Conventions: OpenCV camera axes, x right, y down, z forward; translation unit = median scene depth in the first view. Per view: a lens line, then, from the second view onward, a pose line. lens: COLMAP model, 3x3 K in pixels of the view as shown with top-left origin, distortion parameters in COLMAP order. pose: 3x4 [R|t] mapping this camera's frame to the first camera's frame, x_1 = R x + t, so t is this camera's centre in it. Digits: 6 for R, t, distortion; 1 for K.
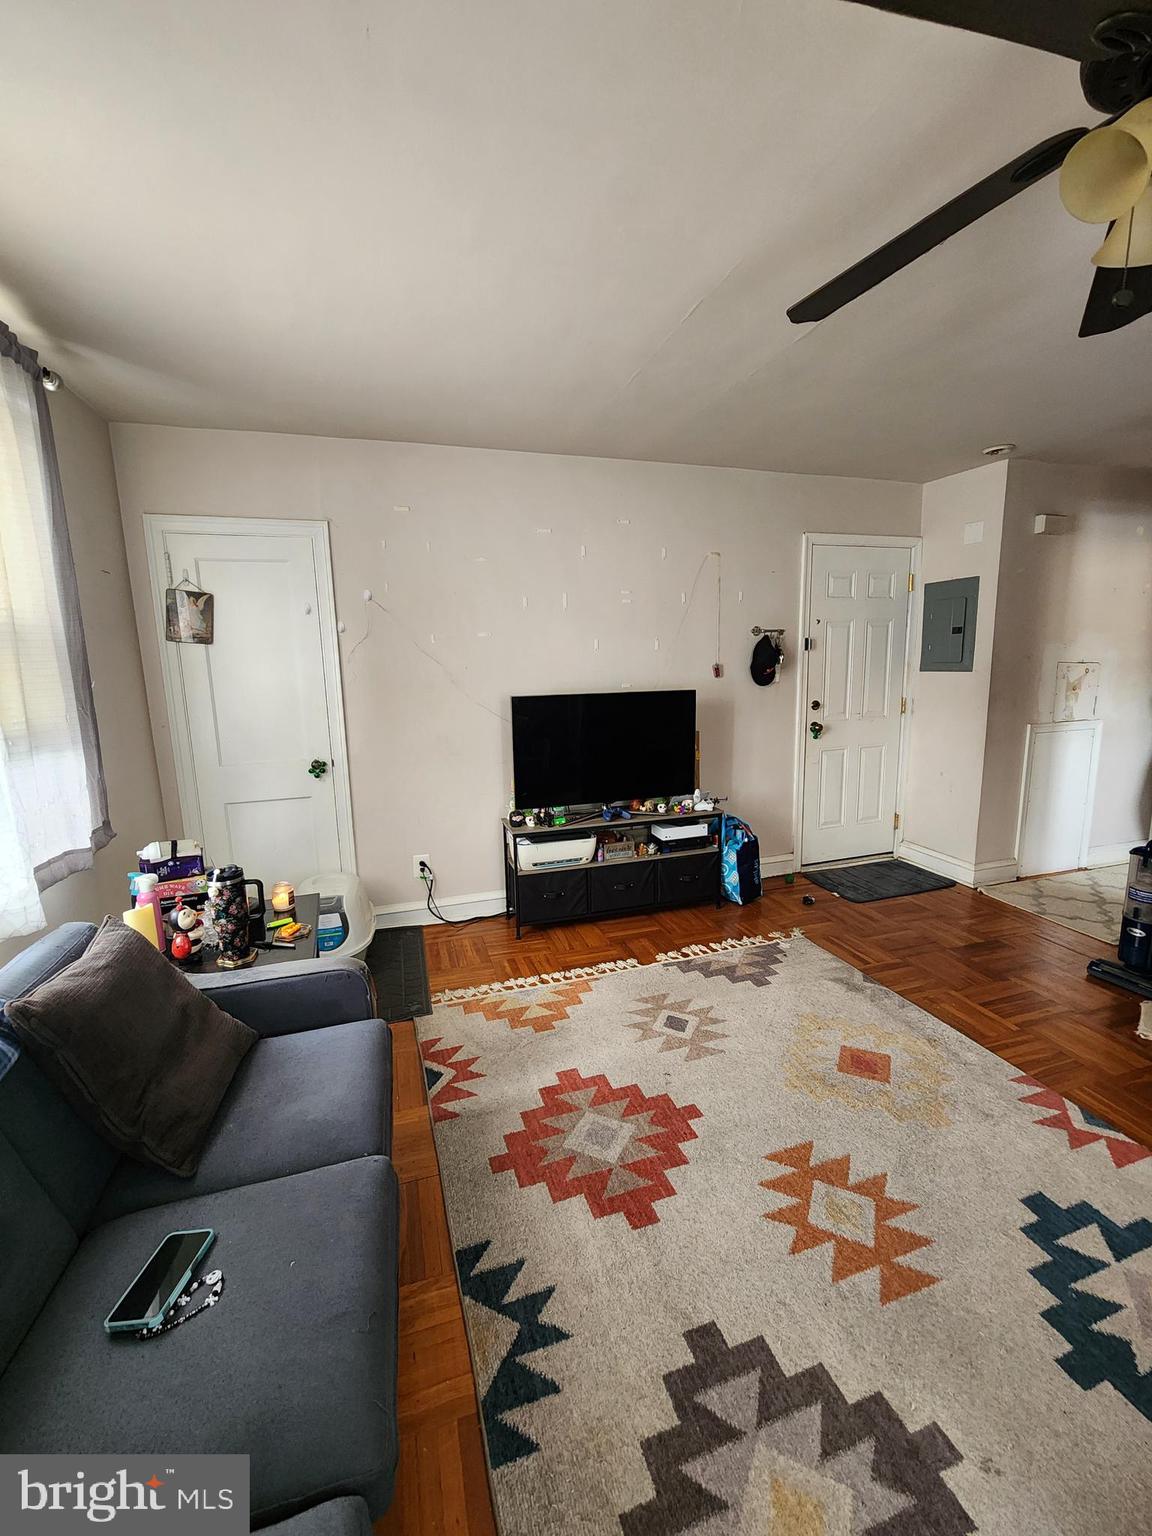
lens RADIAL K [[635.5, 0, 577.6], [0, 635.5, 767.1], [0, 0, 1]] dist [-0.003811, 0.001179]
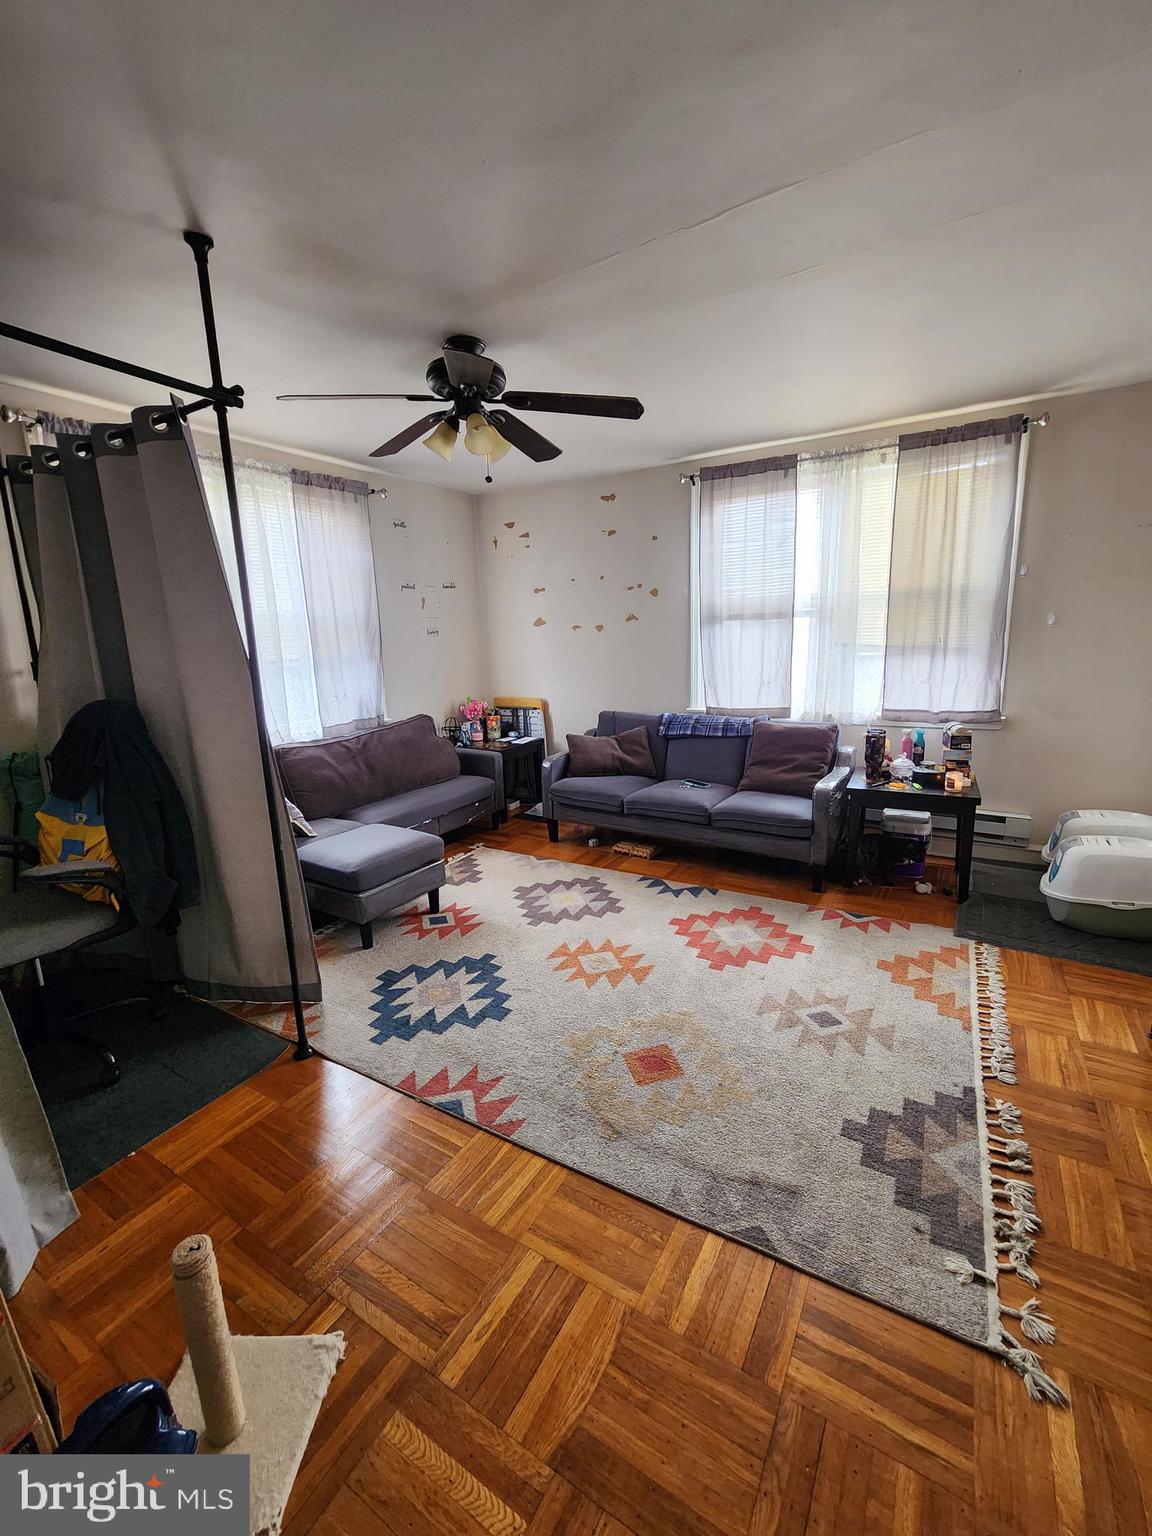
lens RADIAL K [[635.5, 0, 577.6], [0, 635.5, 767.1], [0, 0, 1]] dist [-0.003811, 0.001179]
pose [[-0.751116, 0.183299, -0.634213, 1.148219], [-0.063675, 0.936087, 0.345958, -0.283963], [0.657092, 0.300239, -0.691438, 1.581379]]
